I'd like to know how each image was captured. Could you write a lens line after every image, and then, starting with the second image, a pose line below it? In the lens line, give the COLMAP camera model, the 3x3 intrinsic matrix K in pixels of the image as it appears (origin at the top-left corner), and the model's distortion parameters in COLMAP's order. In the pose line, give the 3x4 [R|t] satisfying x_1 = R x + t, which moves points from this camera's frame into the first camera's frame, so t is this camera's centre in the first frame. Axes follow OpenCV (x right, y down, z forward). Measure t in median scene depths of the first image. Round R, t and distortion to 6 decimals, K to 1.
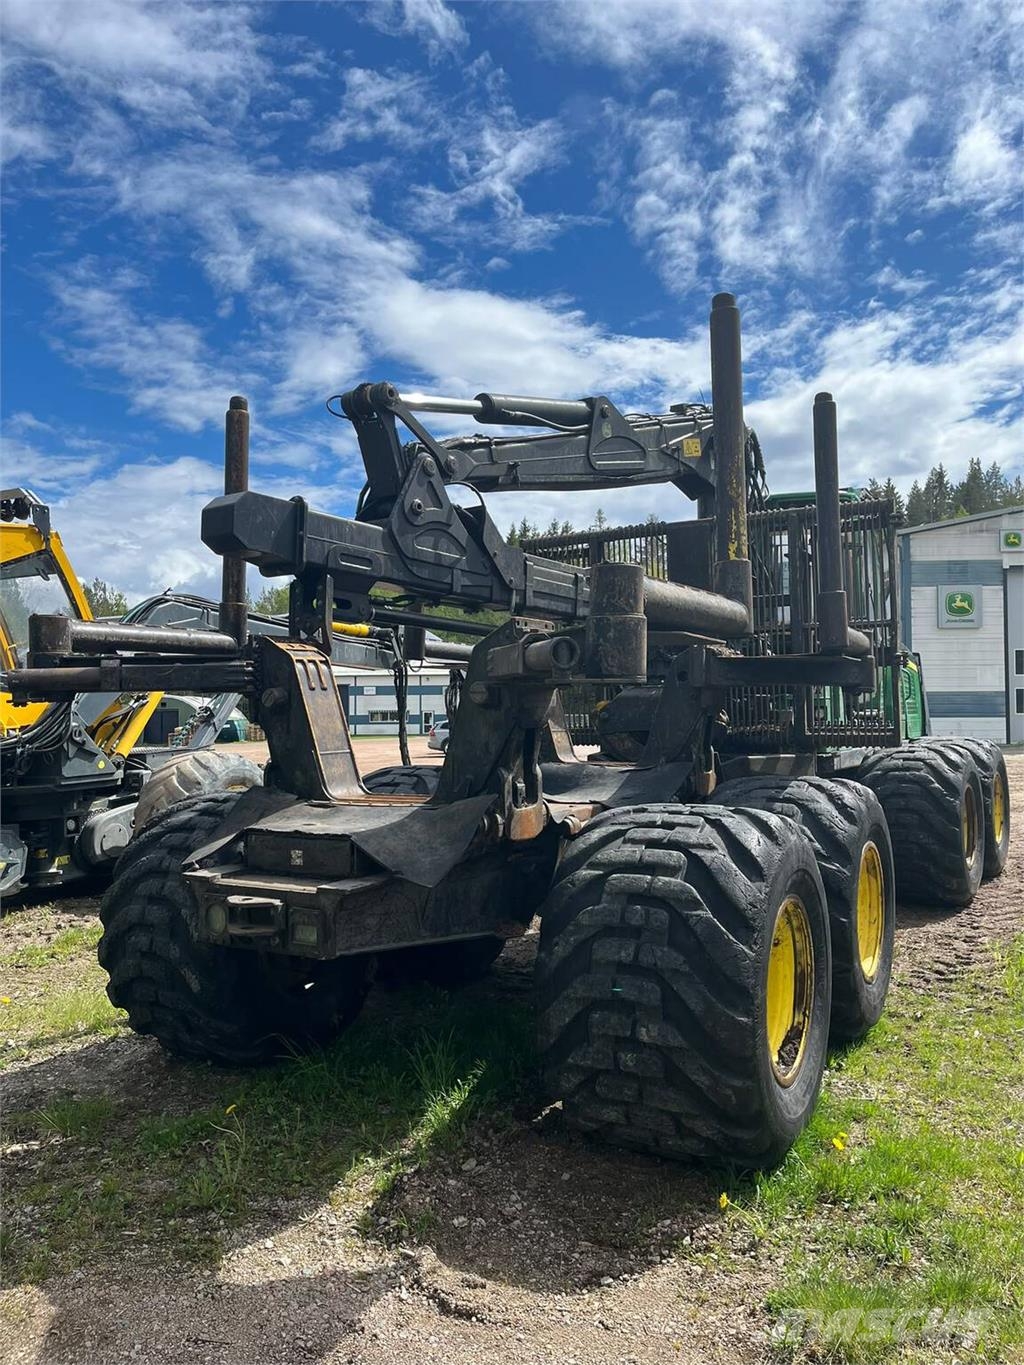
lens RADIAL K [[1026.6, 0, 516.5], [0, 1026.6, 685.4], [0, 0, 1]] dist [0.075090, -0.105971]
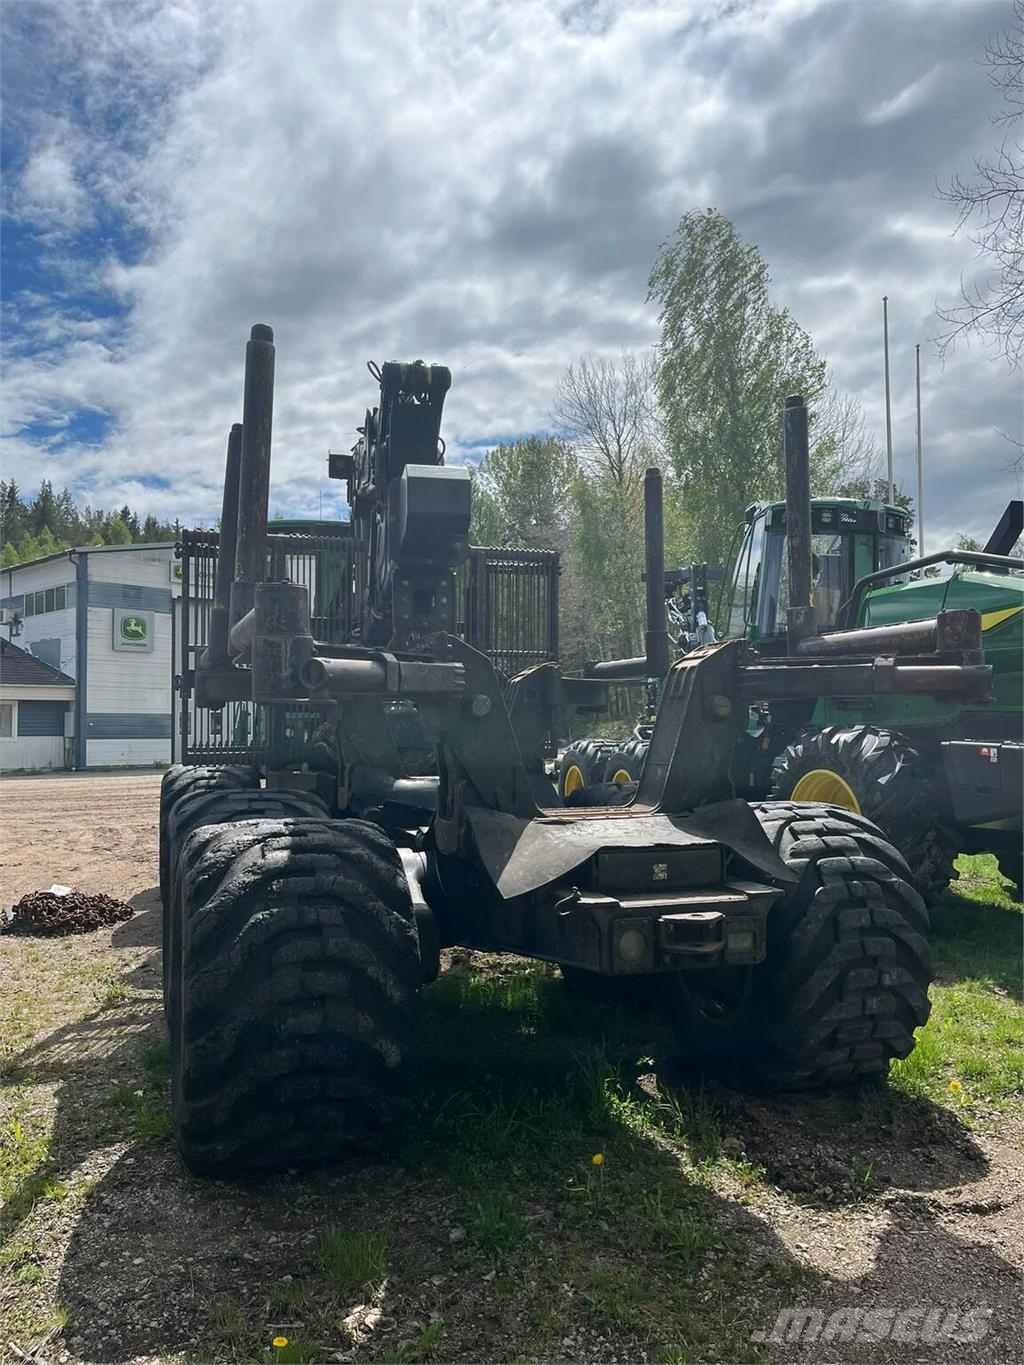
lens RADIAL K [[1026.6, 0, 516.5], [0, 1026.6, 685.4], [0, 0, 1]] dist [0.075090, -0.105971]
pose [[0.646543, 0.037115, 0.761974, -1.061272], [-0.020524, 0.999301, -0.031260, 0.025128], [-0.762601, 0.004572, 0.646852, 0.483566]]
